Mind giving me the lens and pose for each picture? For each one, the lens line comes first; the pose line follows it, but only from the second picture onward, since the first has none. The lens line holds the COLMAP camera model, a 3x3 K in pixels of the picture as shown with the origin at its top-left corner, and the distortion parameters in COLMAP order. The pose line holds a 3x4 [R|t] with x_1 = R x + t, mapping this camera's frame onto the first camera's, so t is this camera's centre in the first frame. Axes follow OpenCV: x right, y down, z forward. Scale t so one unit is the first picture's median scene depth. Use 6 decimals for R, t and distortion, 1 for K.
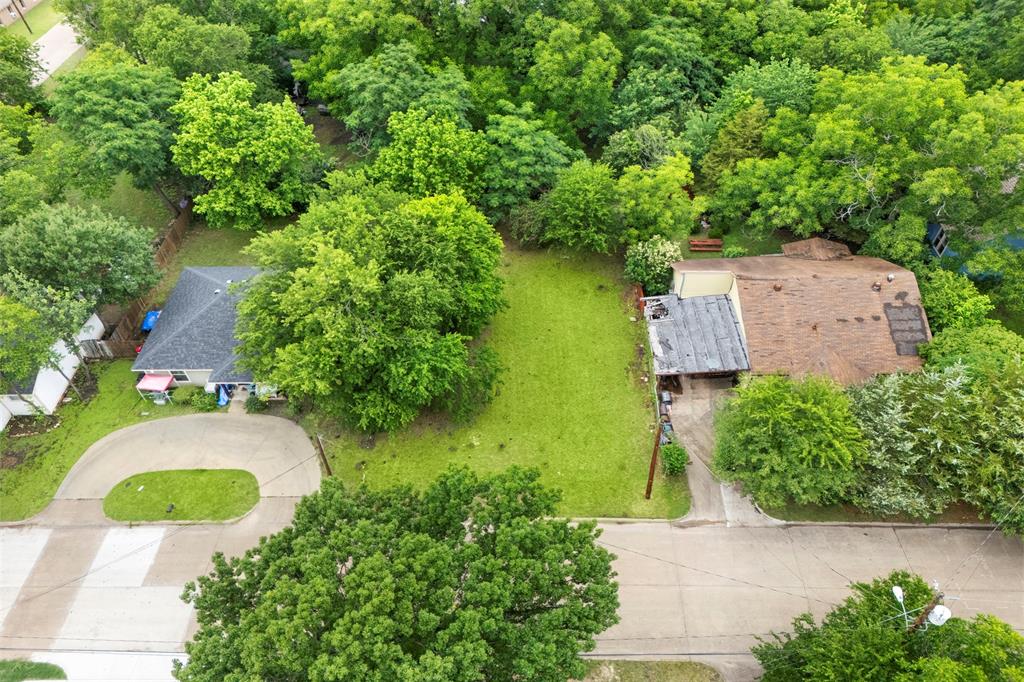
lens RADIAL K [[700.4, 0, 514.2], [0, 700.4, 452.9], [0, 0, 1]] dist [0.031762, -0.003765]
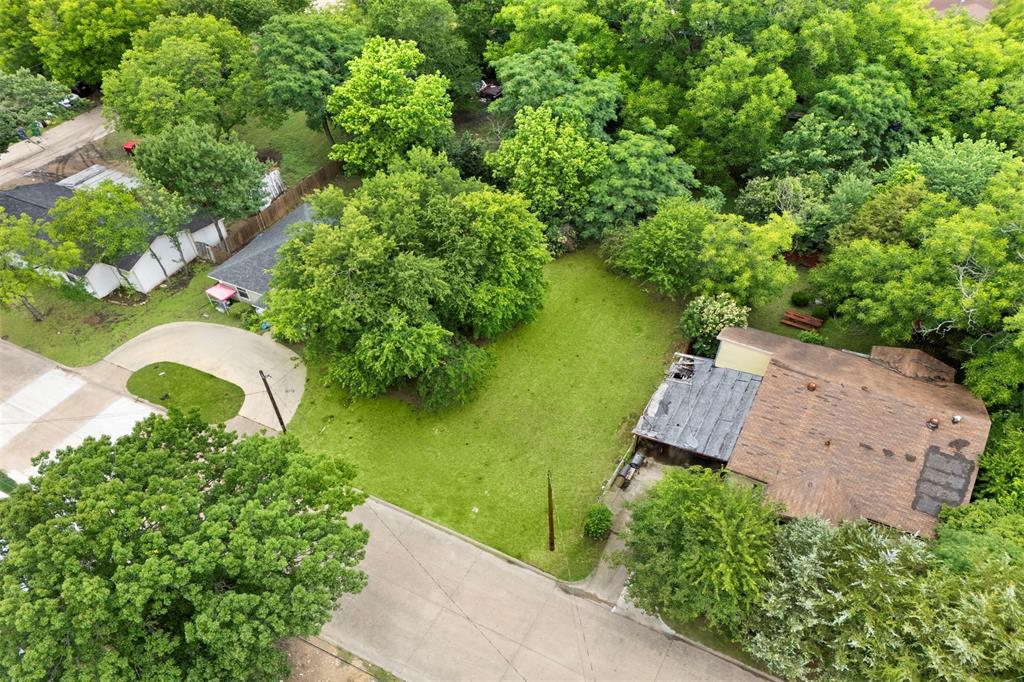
lens RADIAL K [[700.4, 0, 514.2], [0, 700.4, 452.9], [0, 0, 1]] dist [0.031762, -0.003765]
pose [[0.893195, 0.343534, -0.290148, 0.287179], [-0.342741, 0.937803, 0.055258, -0.070885], [0.291085, 0.050090, 0.955385, 0.059221]]
